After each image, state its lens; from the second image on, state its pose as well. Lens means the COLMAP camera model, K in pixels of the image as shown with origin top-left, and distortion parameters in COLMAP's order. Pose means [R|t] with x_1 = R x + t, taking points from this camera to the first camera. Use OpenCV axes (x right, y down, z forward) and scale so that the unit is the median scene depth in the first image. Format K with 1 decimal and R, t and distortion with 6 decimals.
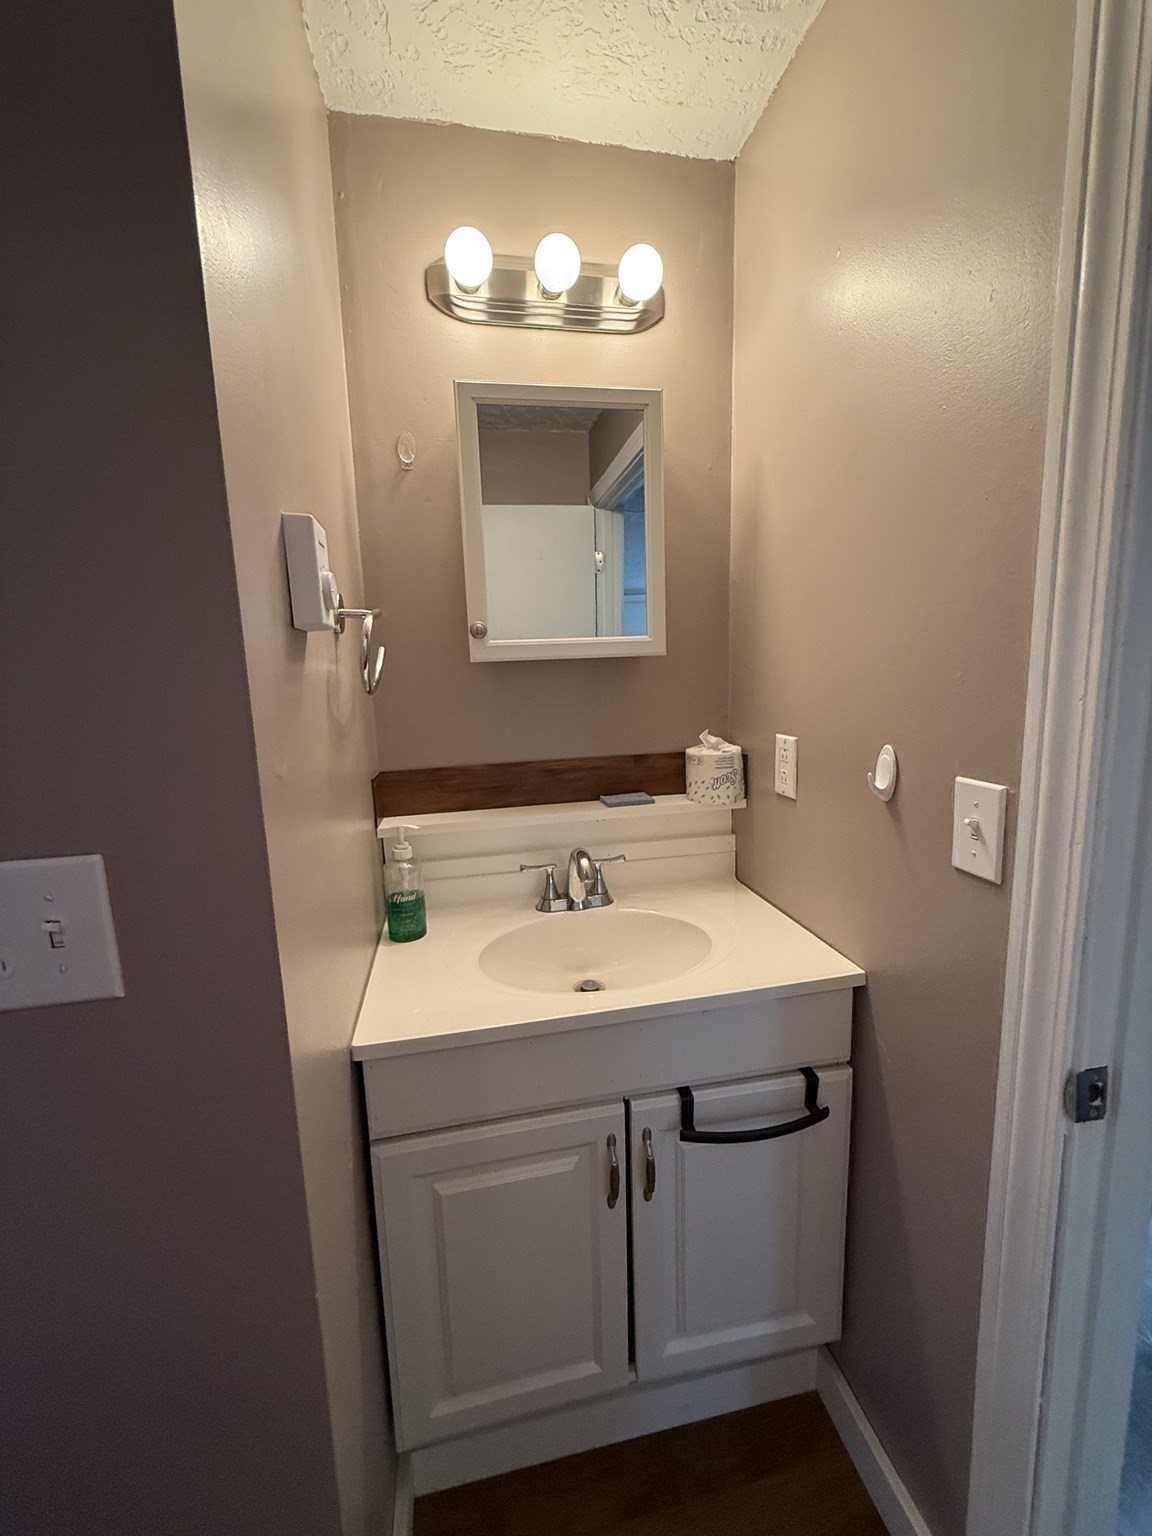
lens RADIAL K [[611.8, 0, 576.0], [0, 611.8, 768.0], [0, 0, 1]] dist [-0.000215, -0.000931]
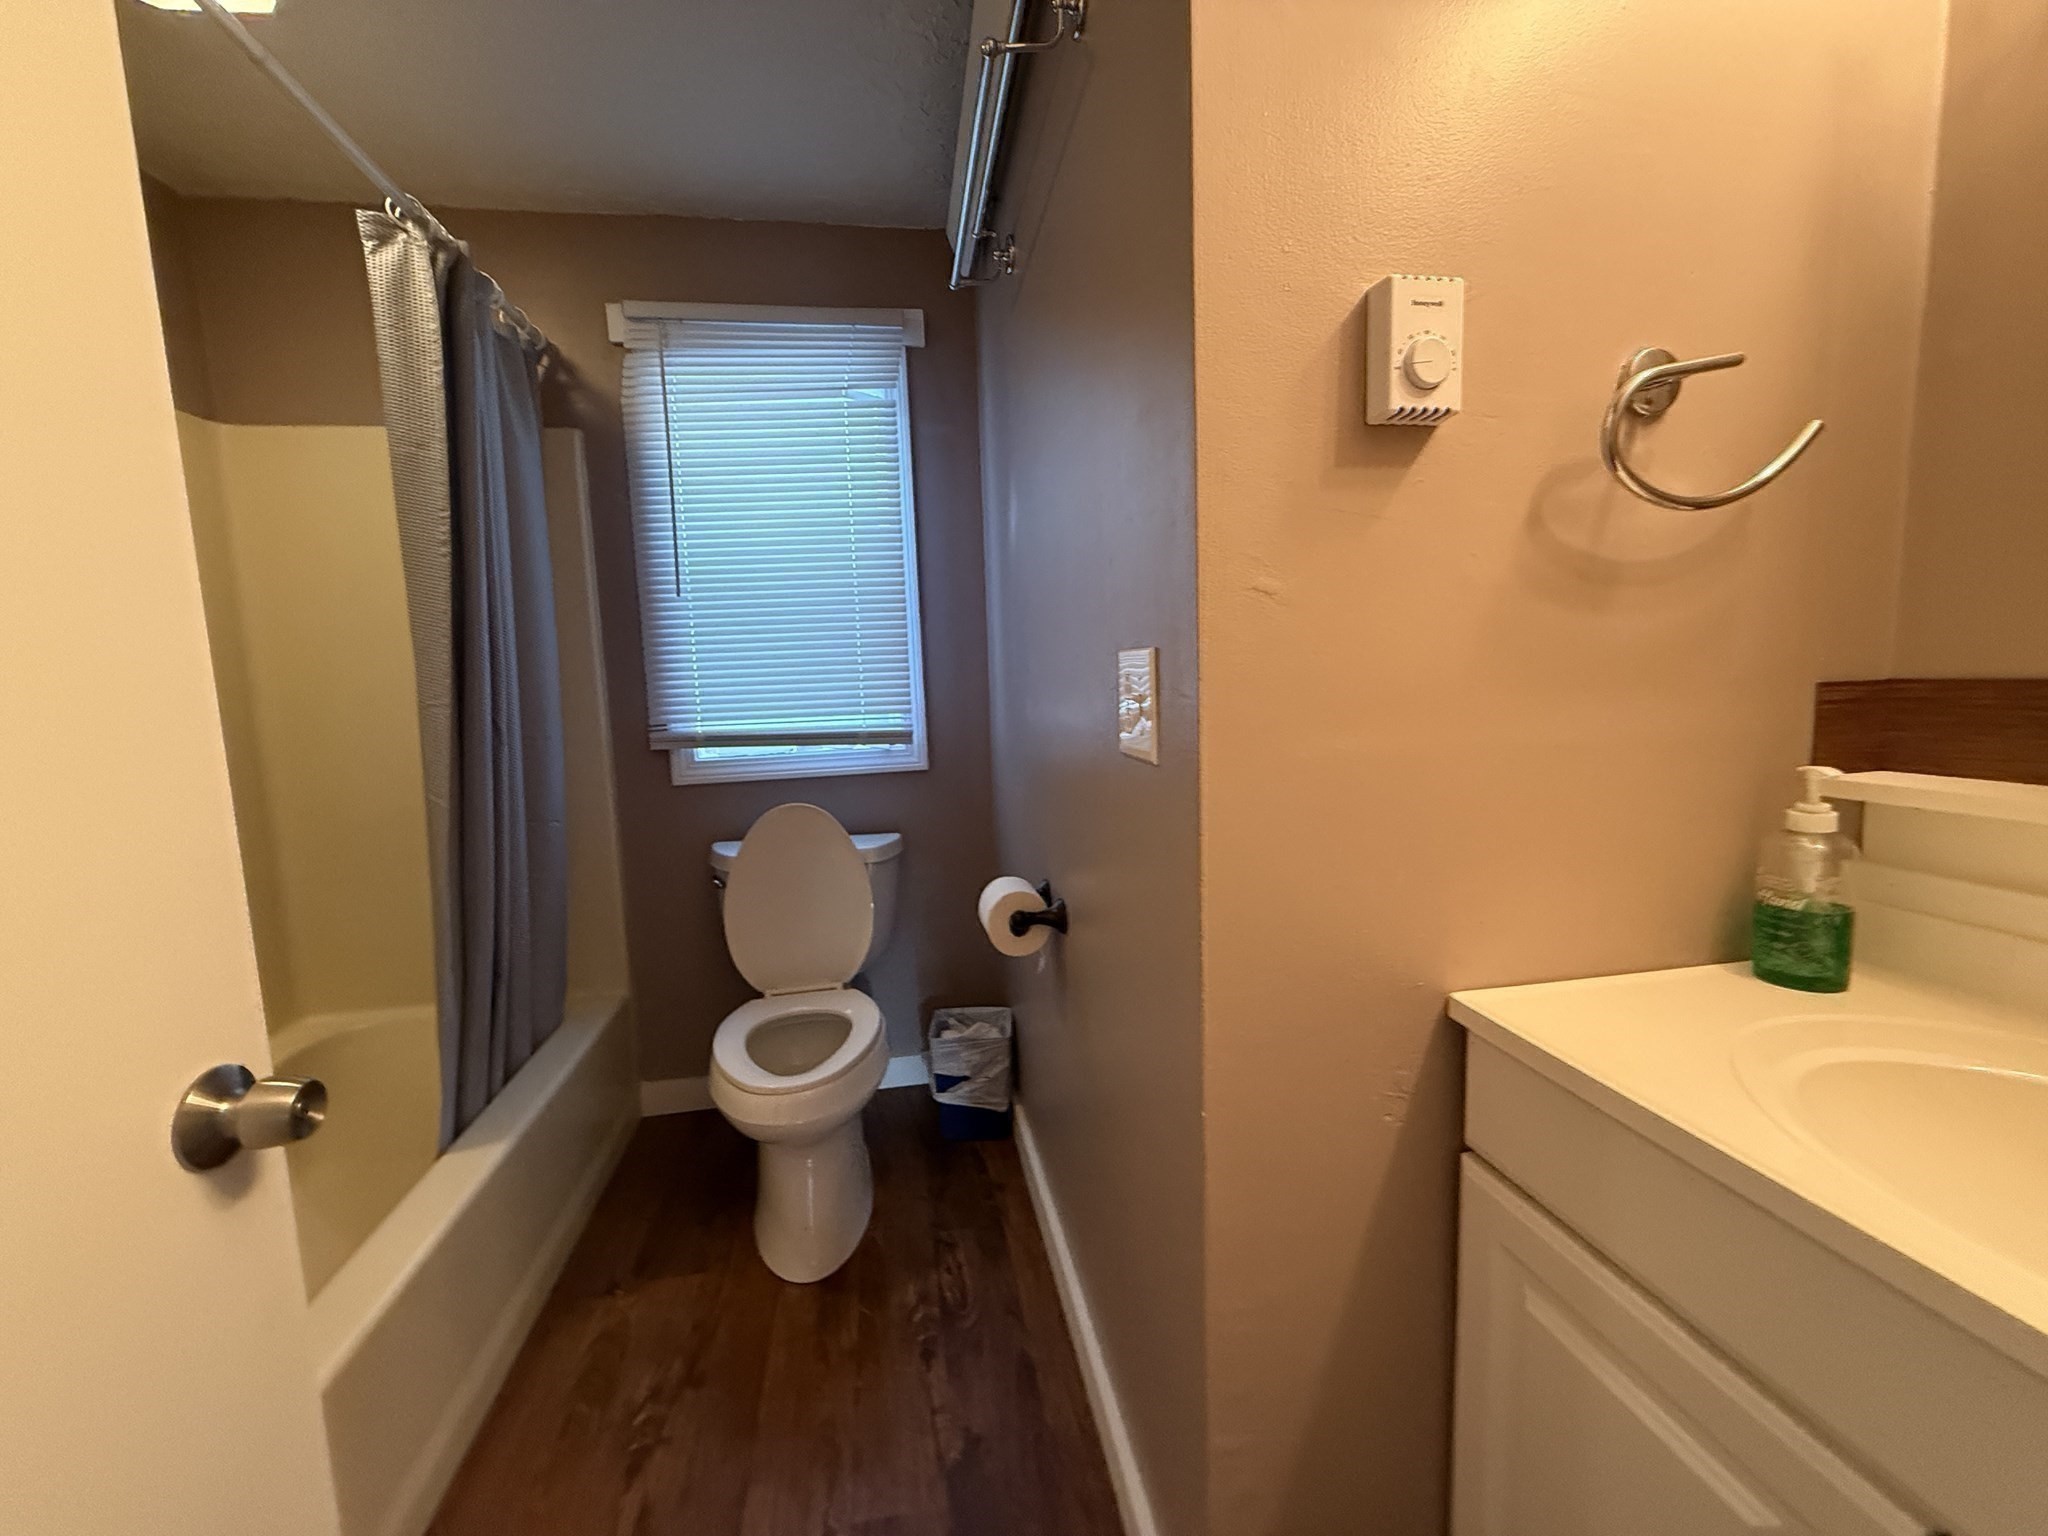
lens RADIAL K [[815.7, 0, 1014.1], [0, 815.7, 766.7], [0, 0, 1]] dist [-0.000215, -0.000931]
pose [[-0.040327, 0.152419, -0.987493, 0.430150], [-0.120629, 0.980325, 0.156239, 0.067141], [0.991878, 0.125421, -0.021147, 0.335165]]
